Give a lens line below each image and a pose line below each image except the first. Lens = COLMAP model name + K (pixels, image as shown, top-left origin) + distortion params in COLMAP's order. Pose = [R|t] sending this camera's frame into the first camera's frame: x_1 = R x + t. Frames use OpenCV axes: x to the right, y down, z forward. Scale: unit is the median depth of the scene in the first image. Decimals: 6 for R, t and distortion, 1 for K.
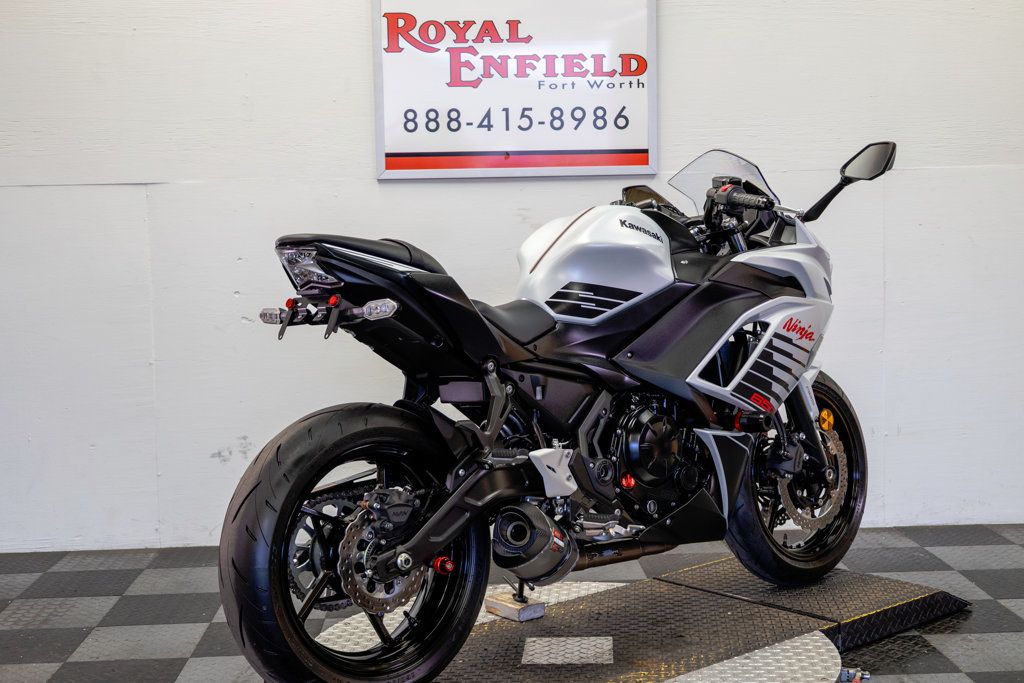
lens RADIAL K [[1525.0, 0, 512.3], [0, 1525.0, 336.2], [0, 0, 1]] dist [0.033931, 0.000000]
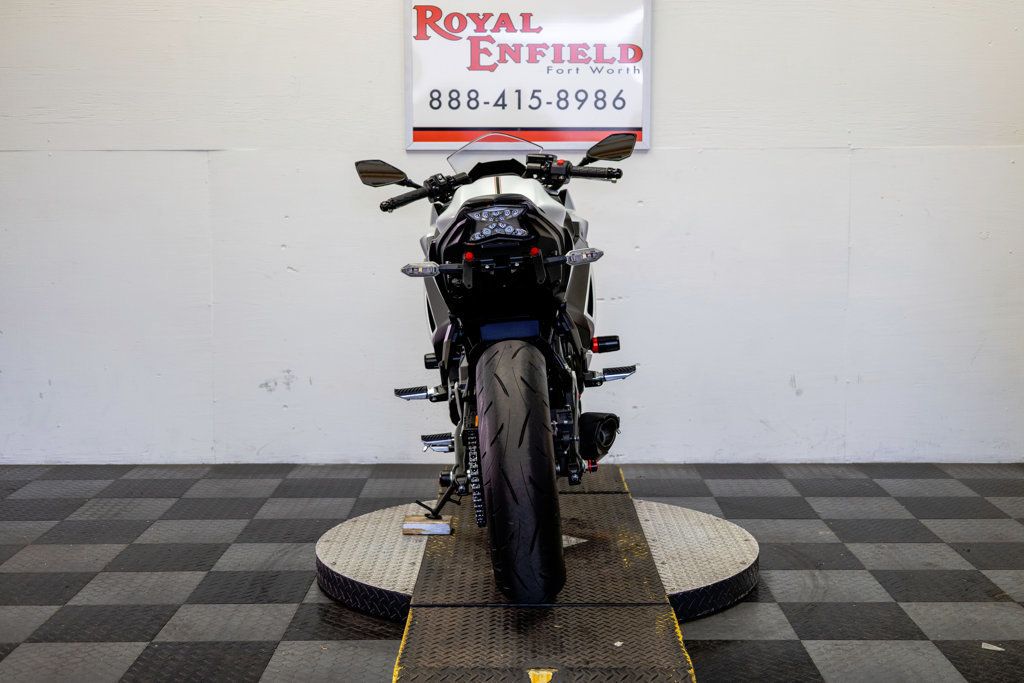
lens RADIAL K [[1525.0, 0, 519.6], [0, 1525.0, 346.9], [0, 0, 1]] dist [0.033931, 0.000000]
pose [[0.998649, 0.022108, -0.047016, 0.055029], [-0.021117, 0.999547, 0.021468, 0.019478], [0.047470, -0.020446, 0.998663, -0.152308]]
